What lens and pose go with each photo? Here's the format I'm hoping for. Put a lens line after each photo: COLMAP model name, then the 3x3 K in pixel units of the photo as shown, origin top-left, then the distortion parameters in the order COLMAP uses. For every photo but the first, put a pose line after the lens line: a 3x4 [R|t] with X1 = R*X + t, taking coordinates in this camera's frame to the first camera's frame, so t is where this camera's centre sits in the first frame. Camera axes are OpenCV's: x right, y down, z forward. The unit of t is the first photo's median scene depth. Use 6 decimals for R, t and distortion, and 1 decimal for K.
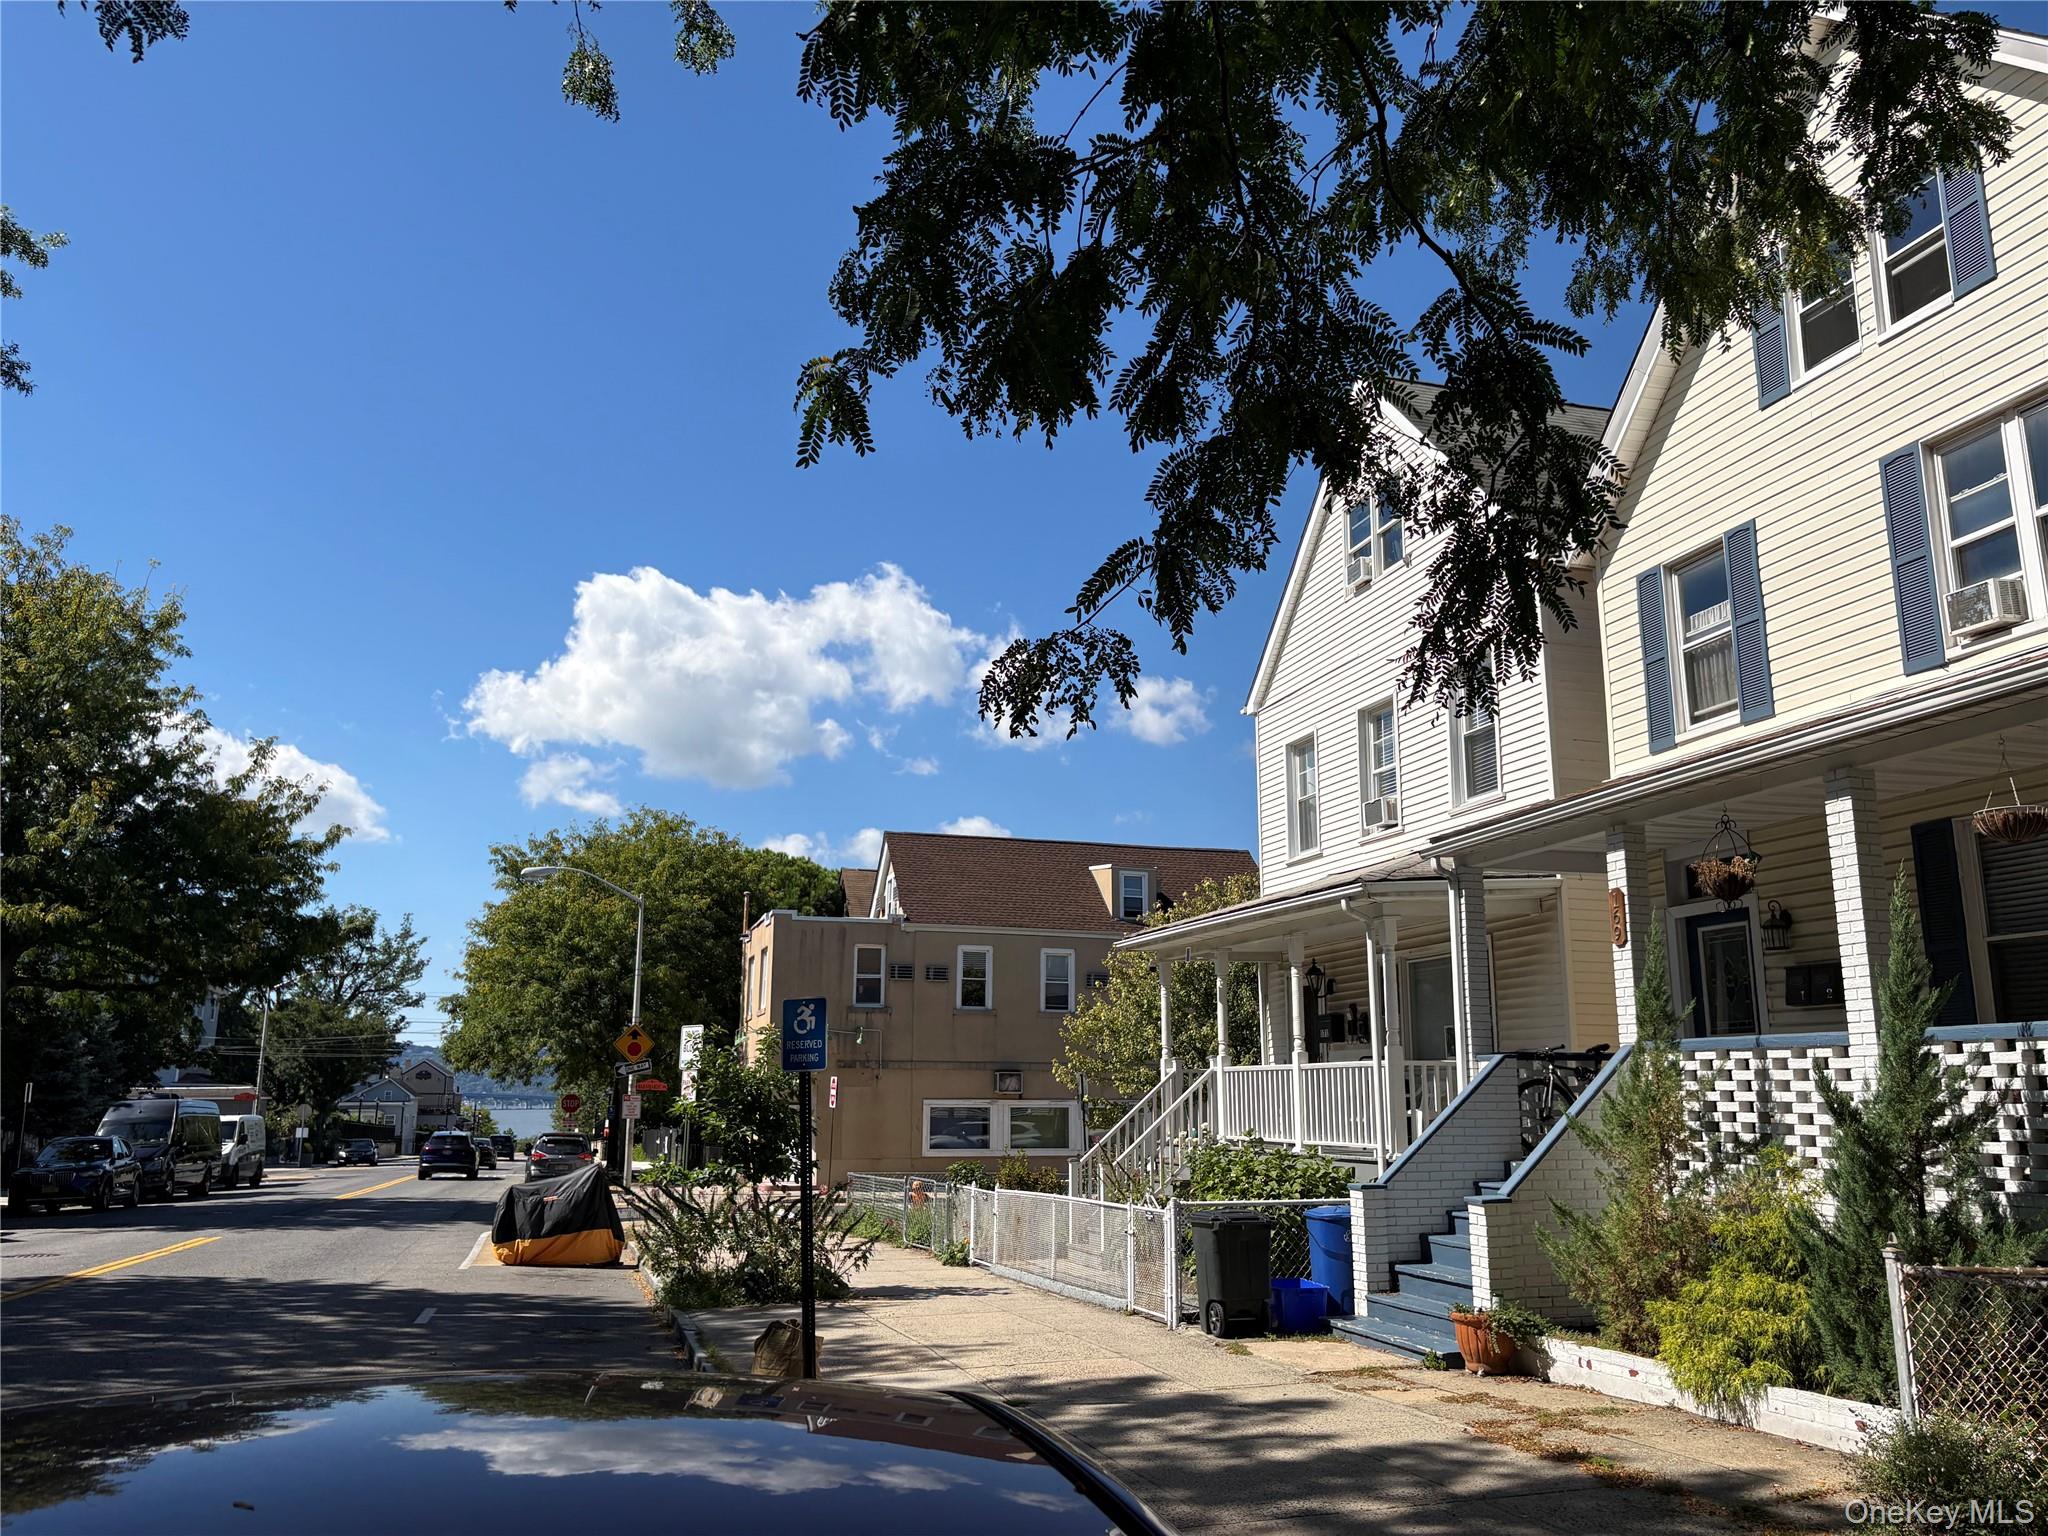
lens RADIAL K [[1540.1, 0, 1025.4], [0, 1540.1, 763.6], [0, 0, 1]] dist [-0.006791, -0.004287]
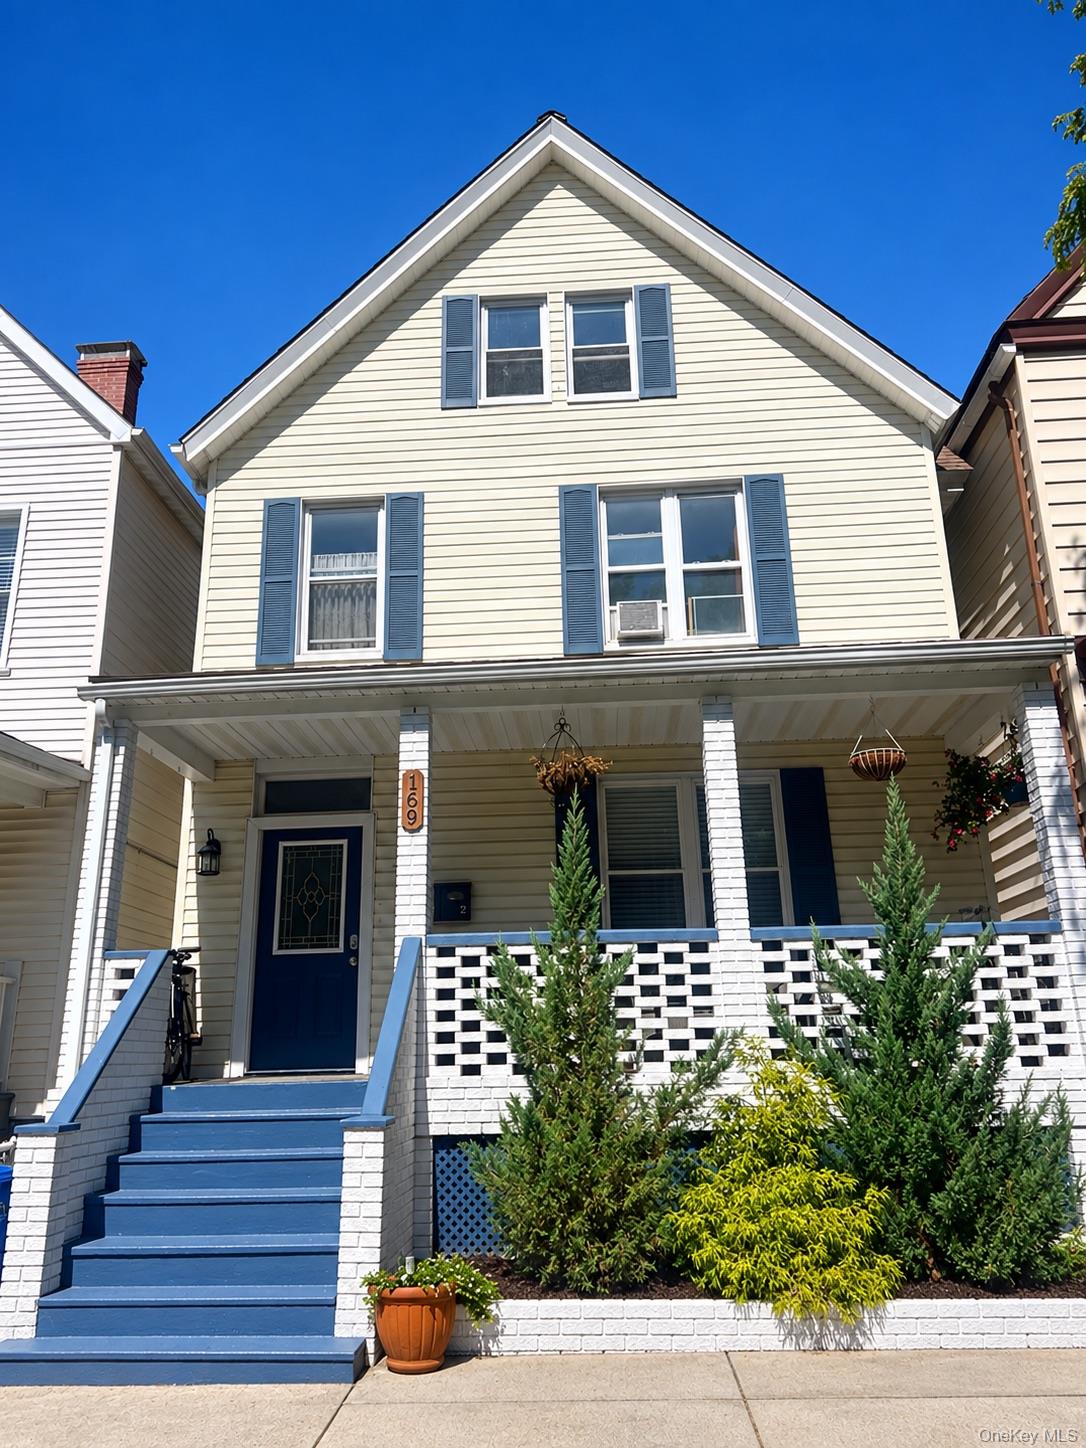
lens RADIAL K [[1051.4, 0, 543.4], [0, 1051.4, 735.8], [0, 0, 1]] dist [0.015854, 0.003066]
pose [[0.346855, 0.209098, 0.914314, -0.204131], [-0.175891, 0.972039, -0.155573, 0.140912], [-0.921279, -0.106859, 0.373935, 0.662825]]
